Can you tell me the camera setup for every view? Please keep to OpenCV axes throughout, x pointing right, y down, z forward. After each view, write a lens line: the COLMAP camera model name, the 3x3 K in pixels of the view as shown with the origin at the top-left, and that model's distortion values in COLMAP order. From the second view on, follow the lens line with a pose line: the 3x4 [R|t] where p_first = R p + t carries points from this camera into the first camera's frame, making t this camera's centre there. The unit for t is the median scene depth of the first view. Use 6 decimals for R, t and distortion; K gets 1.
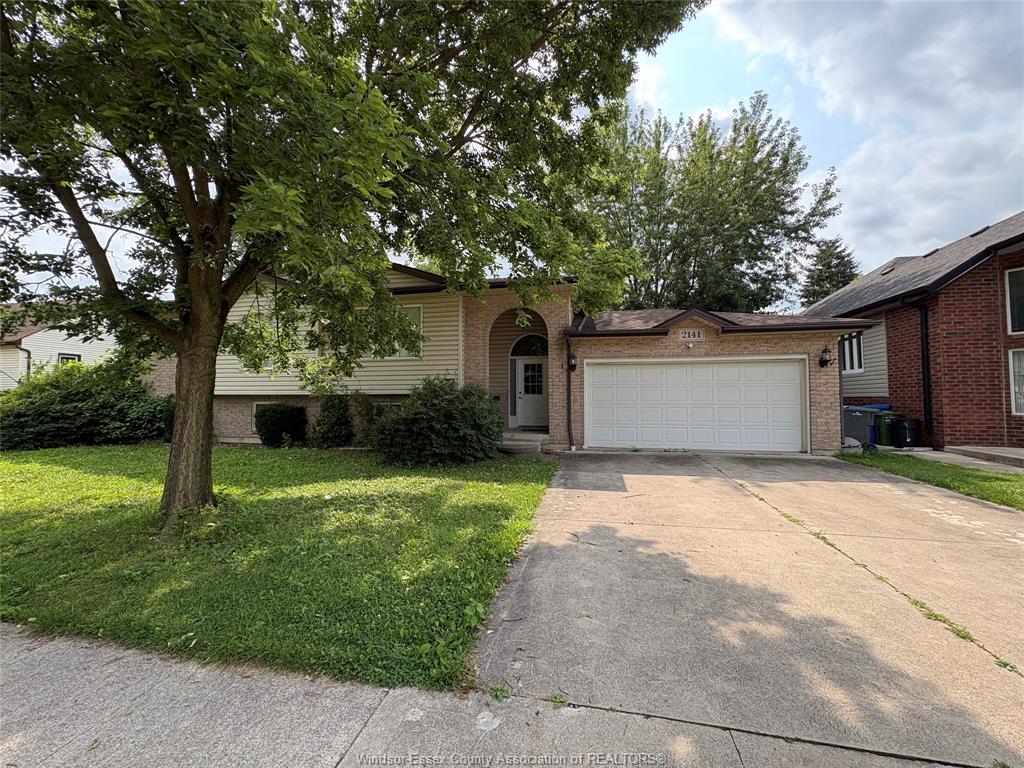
lens RADIAL K [[409.2, 0, 512.2], [0, 409.2, 382.4], [0, 0, 1]] dist [-0.000249, 0.000301]
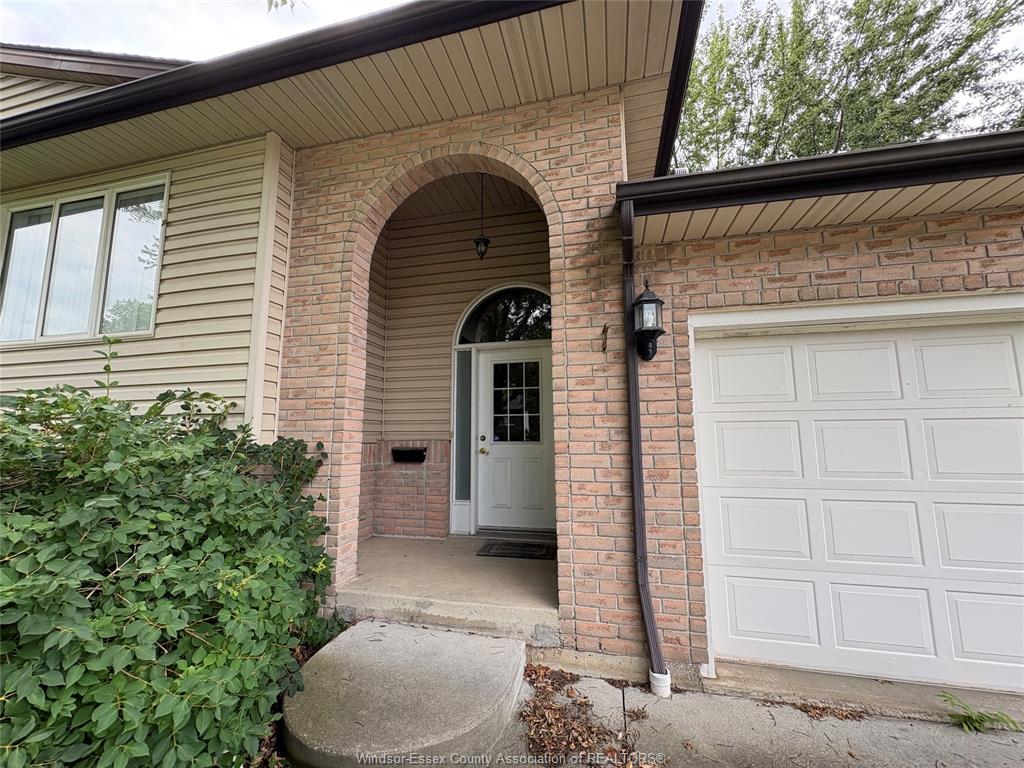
lens RADIAL K [[409.2, 0, 513.4], [0, 409.2, 382.6], [0, 0, 1]] dist [-0.000249, 0.000301]
pose [[0.999627, -0.007287, -0.026302, 0.074943], [0.004797, 0.995606, -0.093515, 0.011564], [0.026868, 0.093354, 0.995270, 0.784319]]
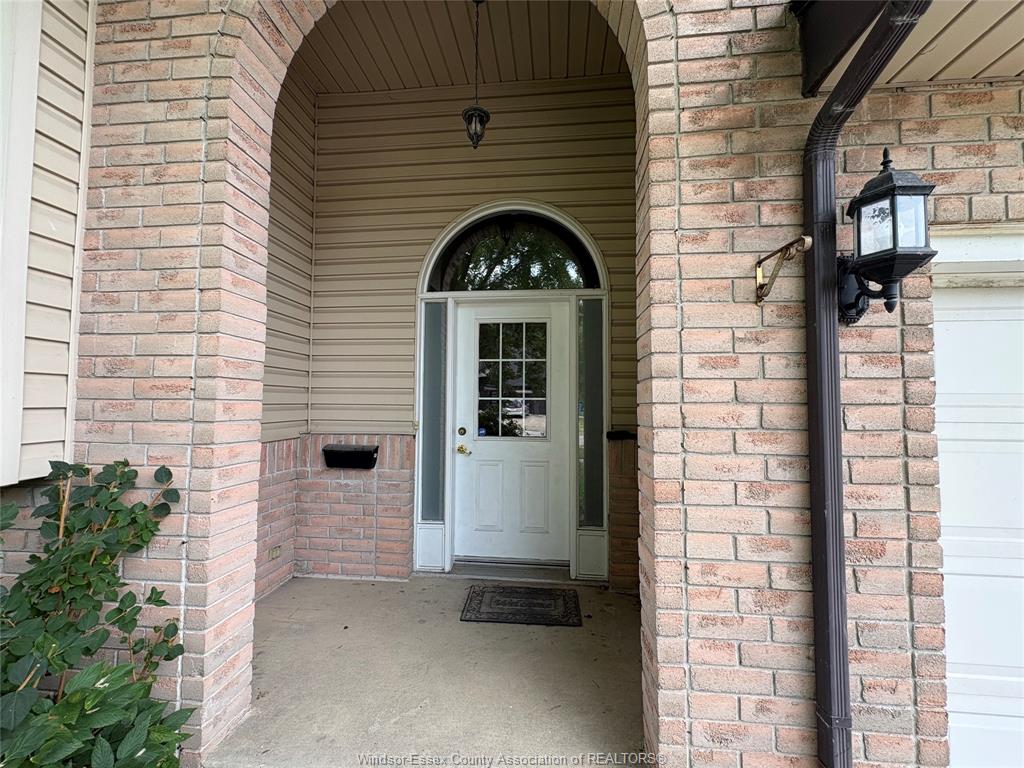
lens RADIAL K [[409.2, 0, 513.7], [0, 409.2, 382.4], [0, 0, 1]] dist [-0.000249, 0.000301]
pose [[0.994023, 0.013243, 0.108366, 0.030250], [-0.012589, 0.999898, -0.006718, -0.006606], [-0.108444, 0.005314, 0.994088, 0.935910]]
